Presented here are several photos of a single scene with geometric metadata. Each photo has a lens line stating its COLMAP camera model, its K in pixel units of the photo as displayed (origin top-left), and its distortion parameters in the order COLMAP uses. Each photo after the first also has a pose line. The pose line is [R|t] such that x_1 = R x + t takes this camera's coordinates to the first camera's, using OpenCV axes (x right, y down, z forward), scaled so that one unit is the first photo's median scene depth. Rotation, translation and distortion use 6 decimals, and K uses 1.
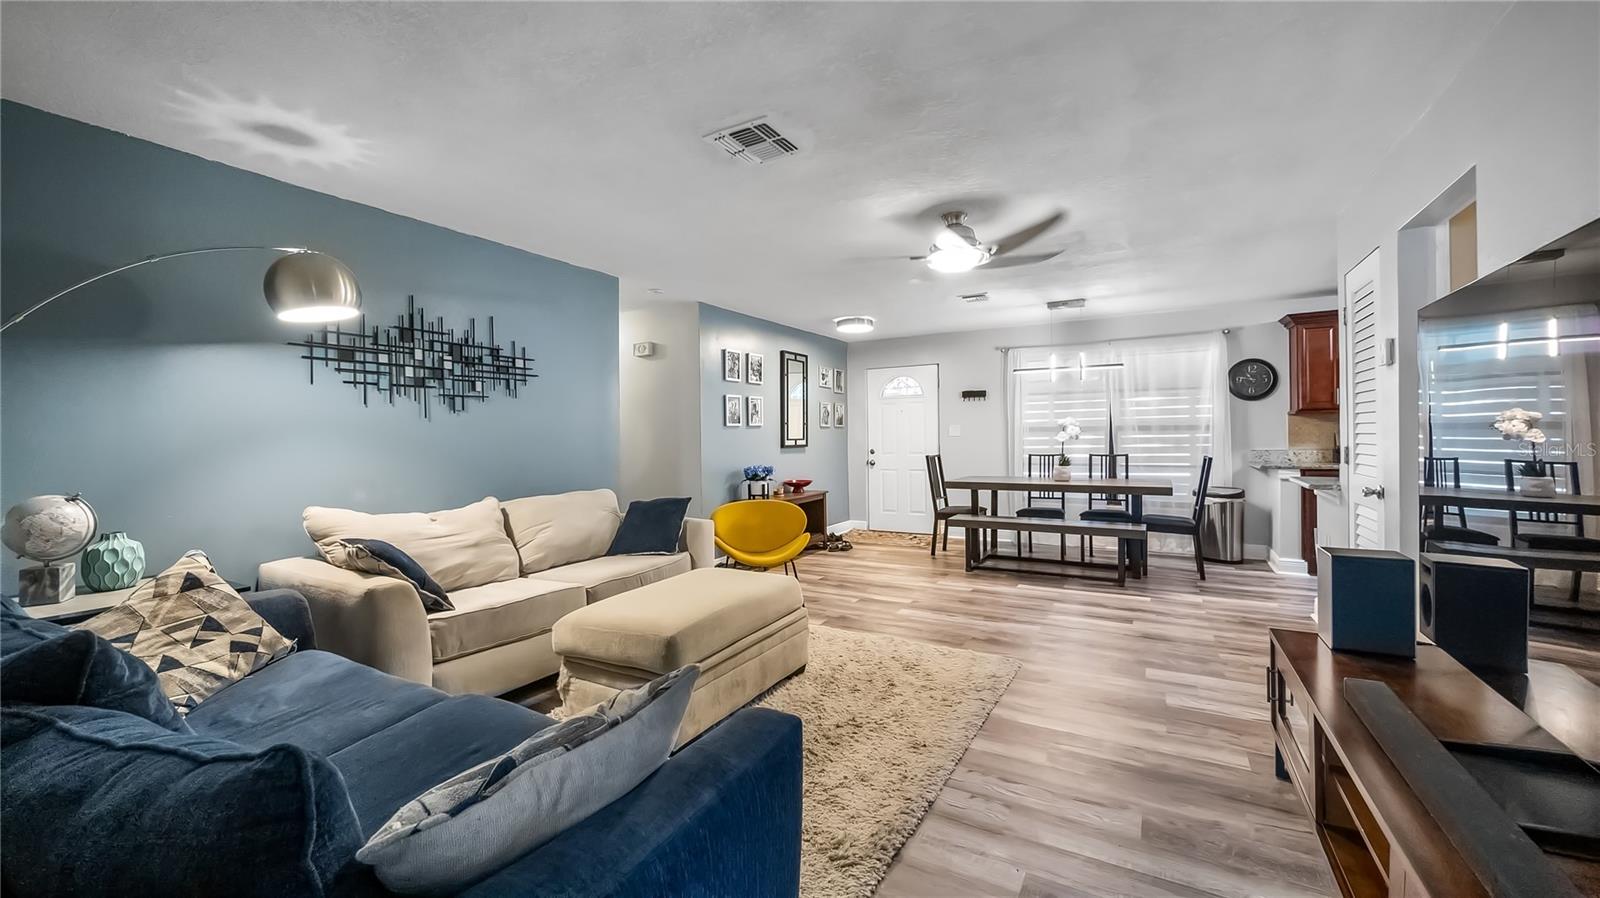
lens RADIAL K [[613.3, 0, 859.0], [0, 613.3, 439.2], [0, 0, 1]] dist [0.000423, 0.000072]
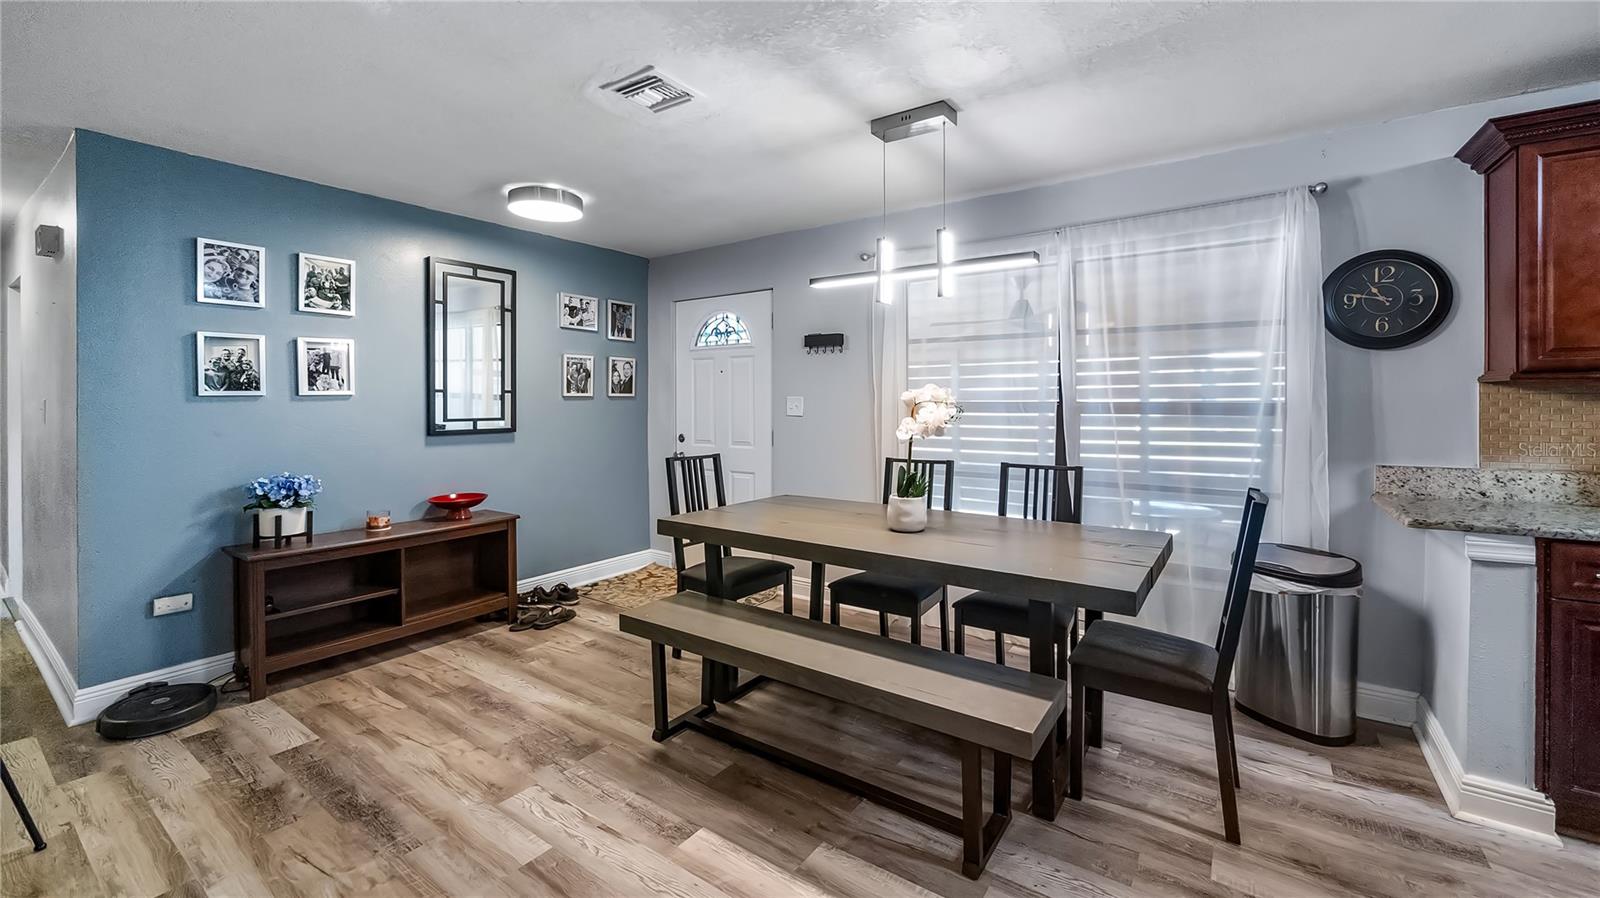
lens RADIAL K [[623.8, 0, 839.0], [0, 623.8, 403.3], [0, 0, 1]] dist [-0.001481, -0.000196]
pose [[0.991612, 0.013589, -0.128532, 0.322811], [-0.013860, 0.999903, -0.001210, -0.020101], [0.128503, 0.002981, 0.991705, 0.523422]]
